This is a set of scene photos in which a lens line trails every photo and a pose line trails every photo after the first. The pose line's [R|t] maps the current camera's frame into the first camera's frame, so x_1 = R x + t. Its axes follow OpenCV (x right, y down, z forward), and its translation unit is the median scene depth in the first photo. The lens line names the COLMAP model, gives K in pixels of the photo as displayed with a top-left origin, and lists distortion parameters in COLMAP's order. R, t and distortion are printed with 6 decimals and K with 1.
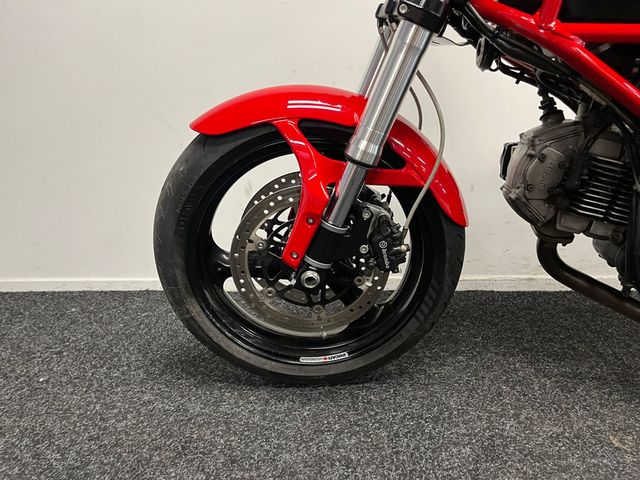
lens RADIAL K [[475.1, 0, 320.0], [0, 475.1, 240.0], [0, 0, 1]] dist [0.059503, -0.080297]
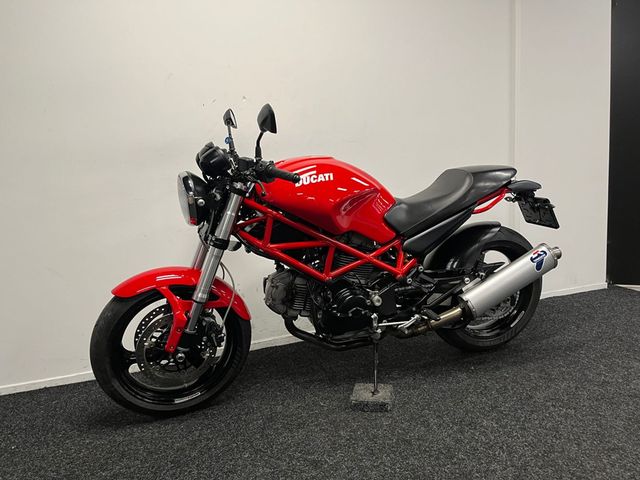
lens RADIAL K [[475.1, 0, 320.0], [0, 475.1, 240.0], [0, 0, 1]] dist [0.059503, -0.080297]
pose [[0.921669, -0.086334, 0.378249, -0.194854], [0.135954, 0.984979, -0.106458, -0.113865], [-0.363376, 0.149543, 0.919562, -1.188685]]
